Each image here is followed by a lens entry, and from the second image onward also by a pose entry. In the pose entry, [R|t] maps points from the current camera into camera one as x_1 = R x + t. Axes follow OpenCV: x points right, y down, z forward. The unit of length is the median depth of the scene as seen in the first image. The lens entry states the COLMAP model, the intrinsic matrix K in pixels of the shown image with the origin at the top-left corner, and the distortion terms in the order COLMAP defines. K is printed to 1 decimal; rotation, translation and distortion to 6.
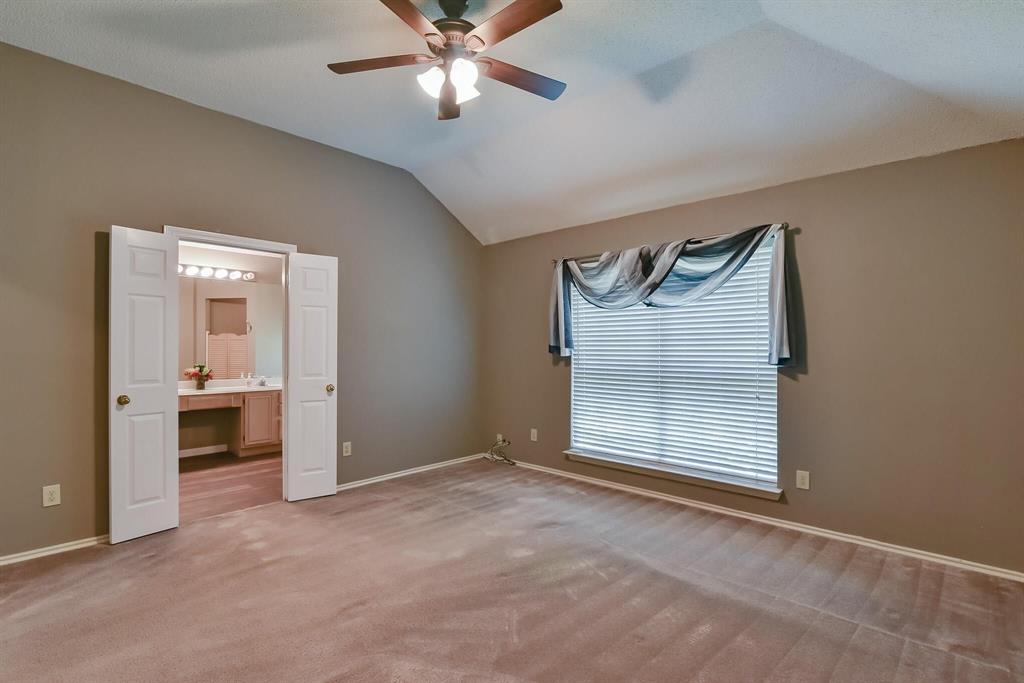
lens RADIAL K [[484.0, 0, 510.7], [0, 484.0, 341.3], [0, 0, 1]] dist [-0.020250, 0.001333]
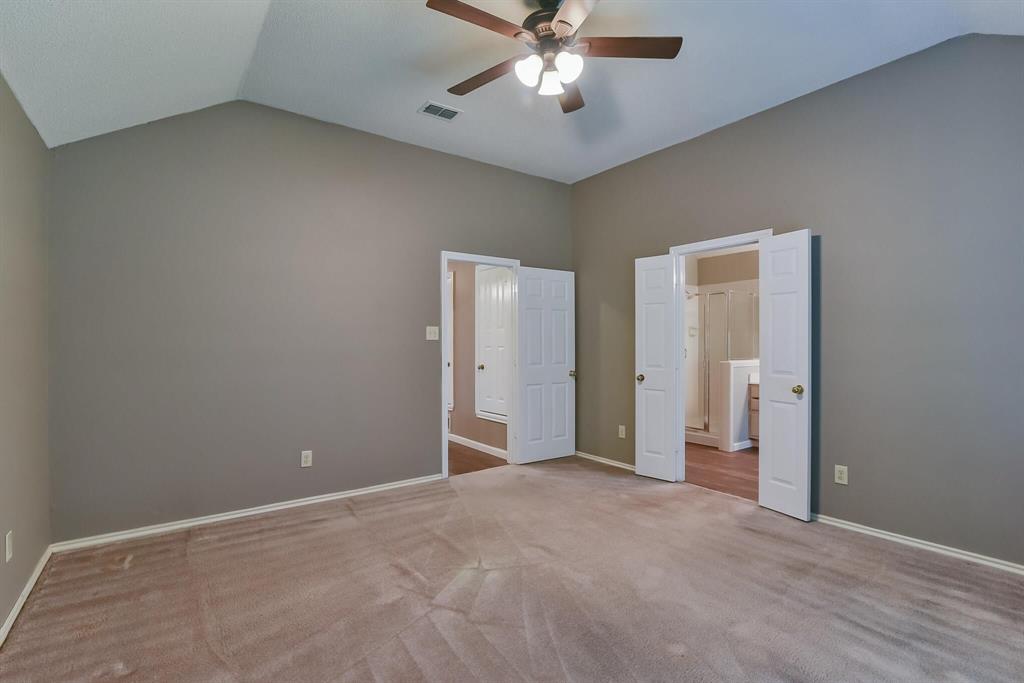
lens RADIAL K [[484.0, 0, 512.7], [0, 484.0, 345.4], [0, 0, 1]] dist [-0.020250, 0.001333]
pose [[-0.204758, 0.000238, -0.978813, 0.554759], [0.012500, 0.999919, -0.002371, 0.018116], [0.978733, -0.012721, -0.204745, 0.723860]]
